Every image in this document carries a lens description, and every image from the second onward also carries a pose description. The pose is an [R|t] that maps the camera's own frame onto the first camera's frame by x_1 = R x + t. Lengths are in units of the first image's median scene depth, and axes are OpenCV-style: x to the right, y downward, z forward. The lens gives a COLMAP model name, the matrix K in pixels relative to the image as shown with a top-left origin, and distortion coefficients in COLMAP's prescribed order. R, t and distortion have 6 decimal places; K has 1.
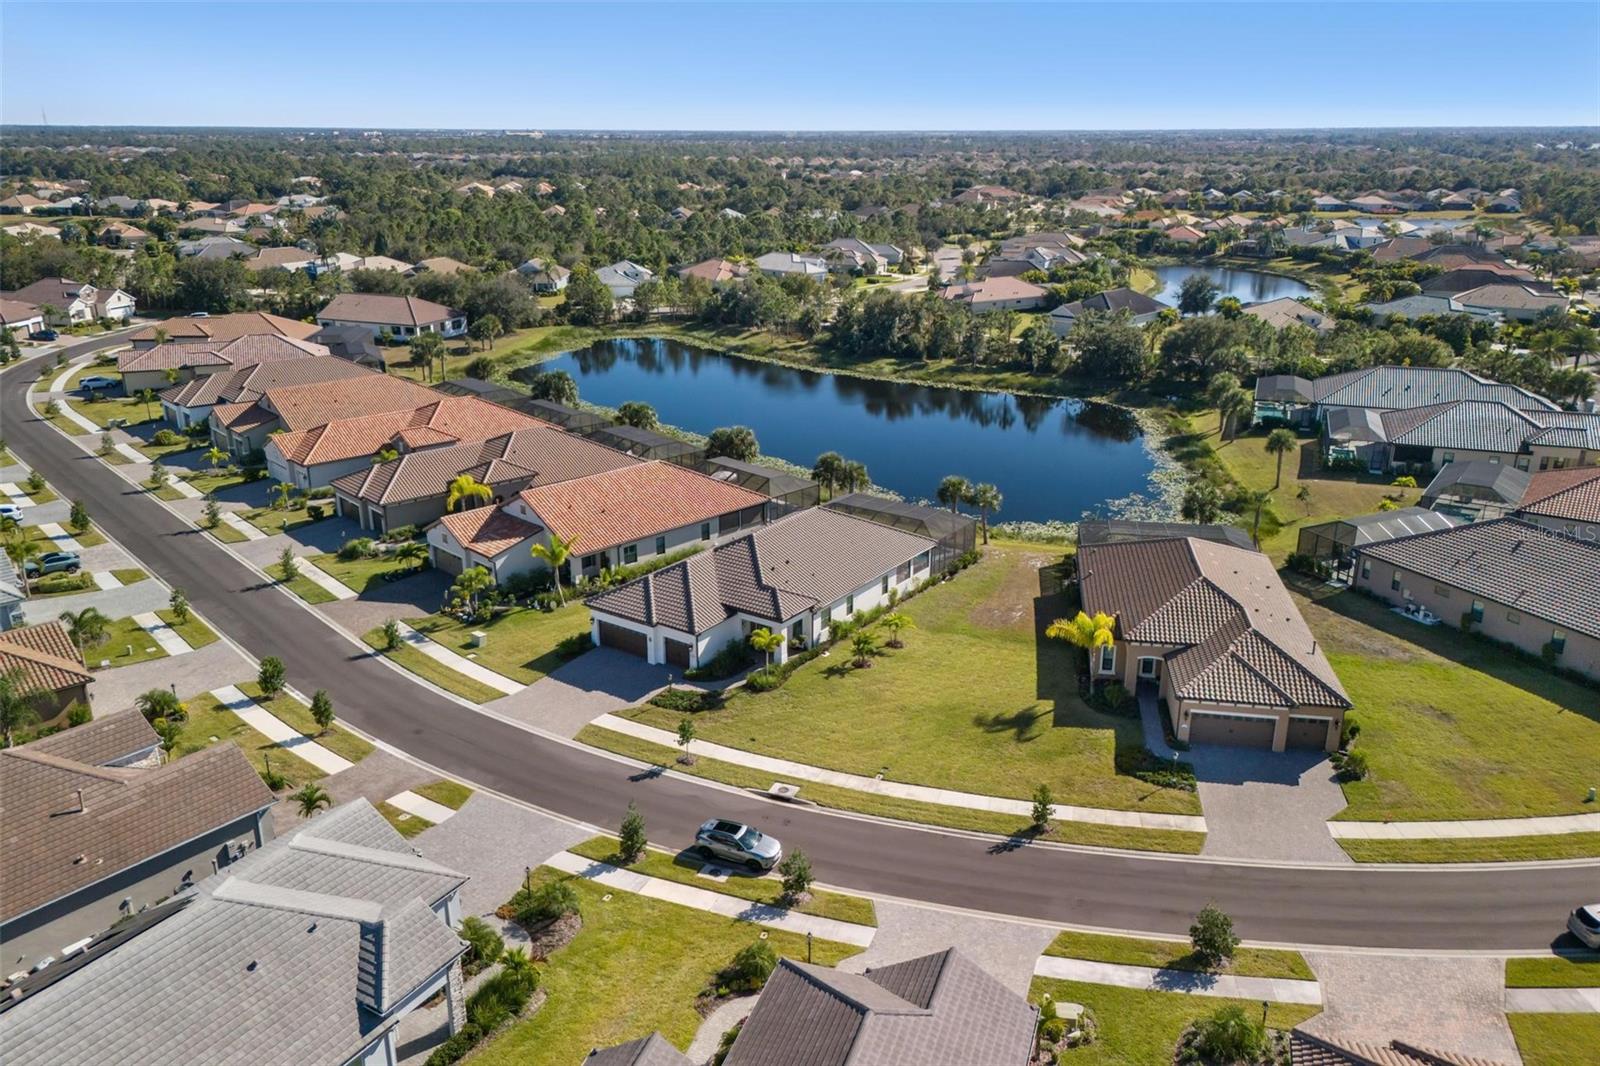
lens RADIAL K [[1169.2, 0, 807.7], [0, 1169.2, 541.9], [0, 0, 1]] dist [0.065351, -0.063836]
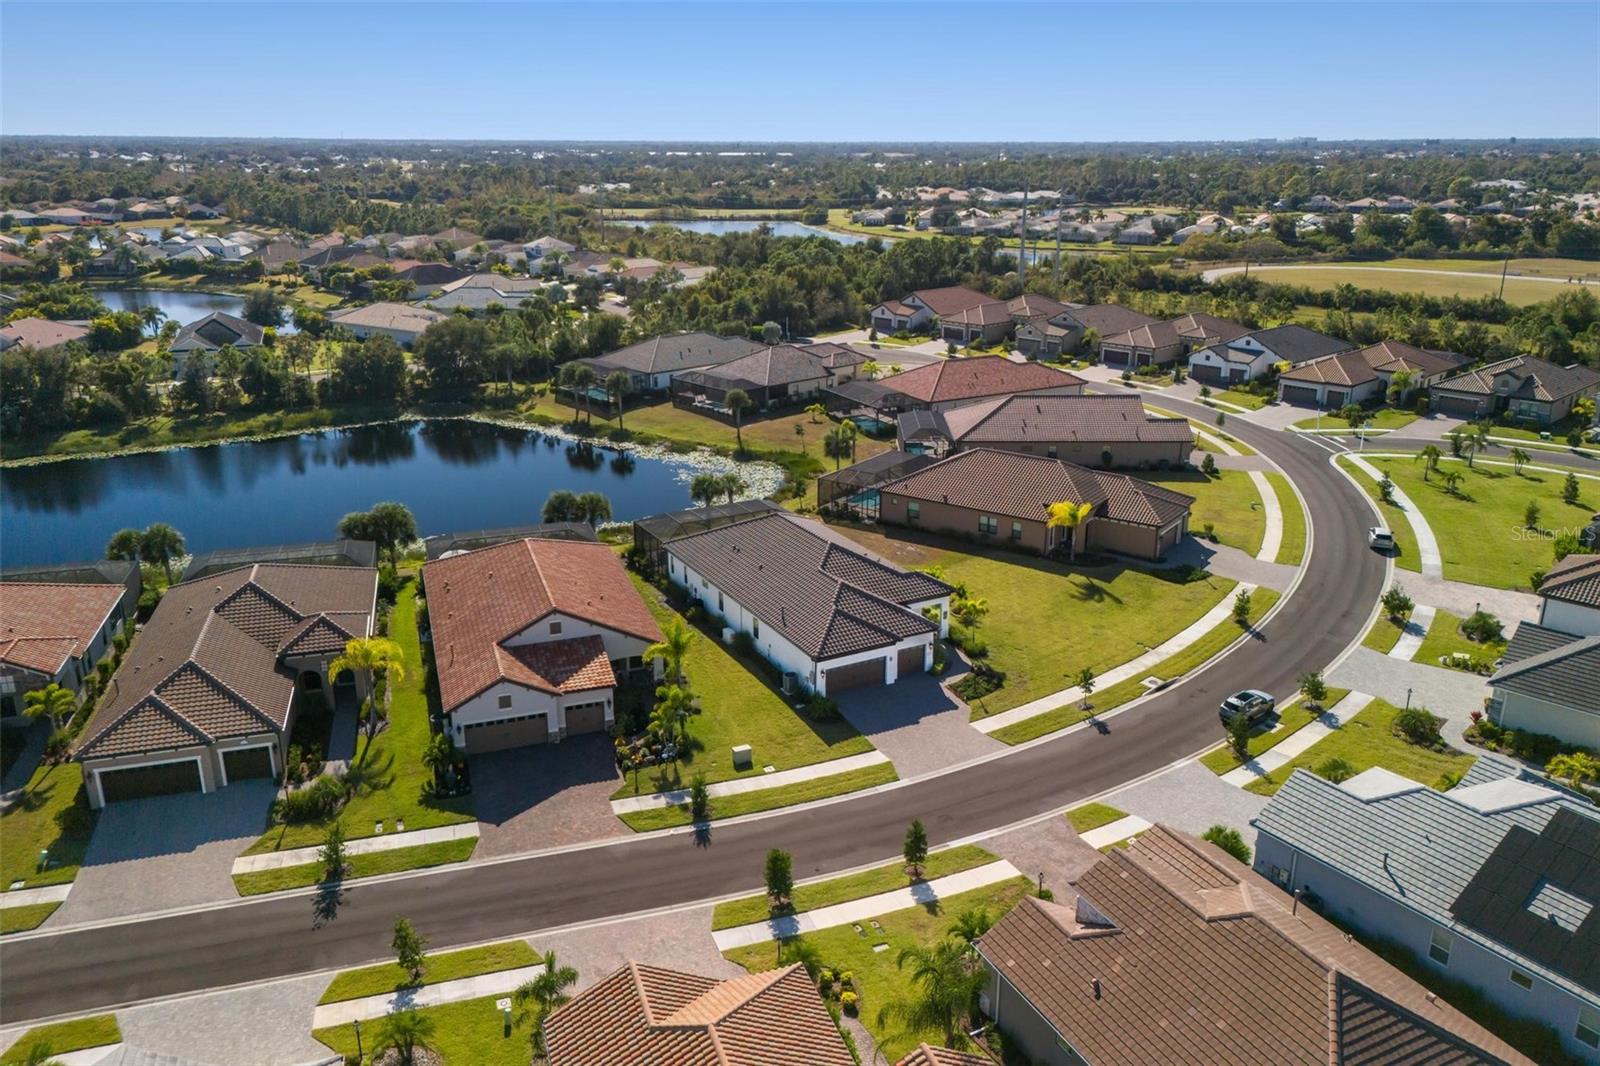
lens RADIAL K [[1169.2, 0, 807.7], [0, 1169.2, 541.9], [0, 0, 1]] dist [0.065351, -0.063836]
pose [[0.439309, -0.286856, 0.851306, -0.825161], [0.292323, 0.941719, 0.166471, -0.163309], [-0.849444, 0.175724, 0.497560, 0.473937]]
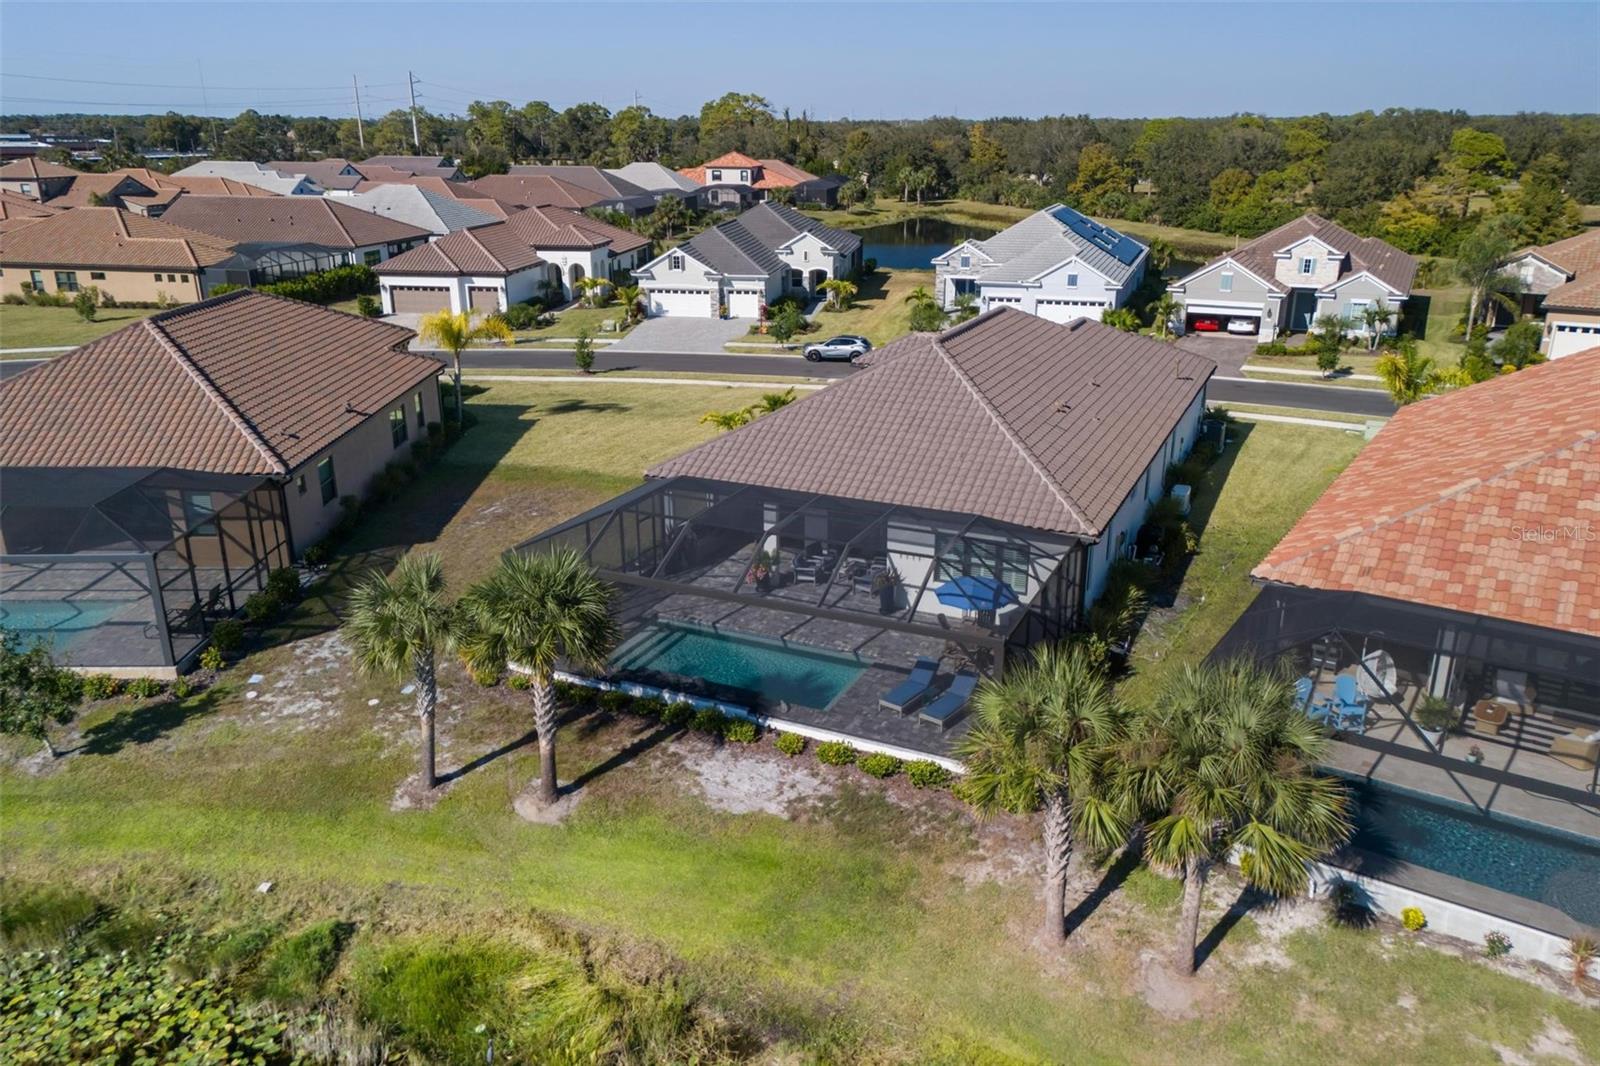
lens RADIAL K [[1169.2, 0, 807.7], [0, 1169.2, 541.9], [0, 0, 1]] dist [0.065351, -0.063836]
pose [[-0.983735, 0.064981, -0.167459, 0.125614], [-0.053494, 0.783989, 0.618466, -0.228140], [0.171474, 0.617365, -0.767761, 1.335615]]
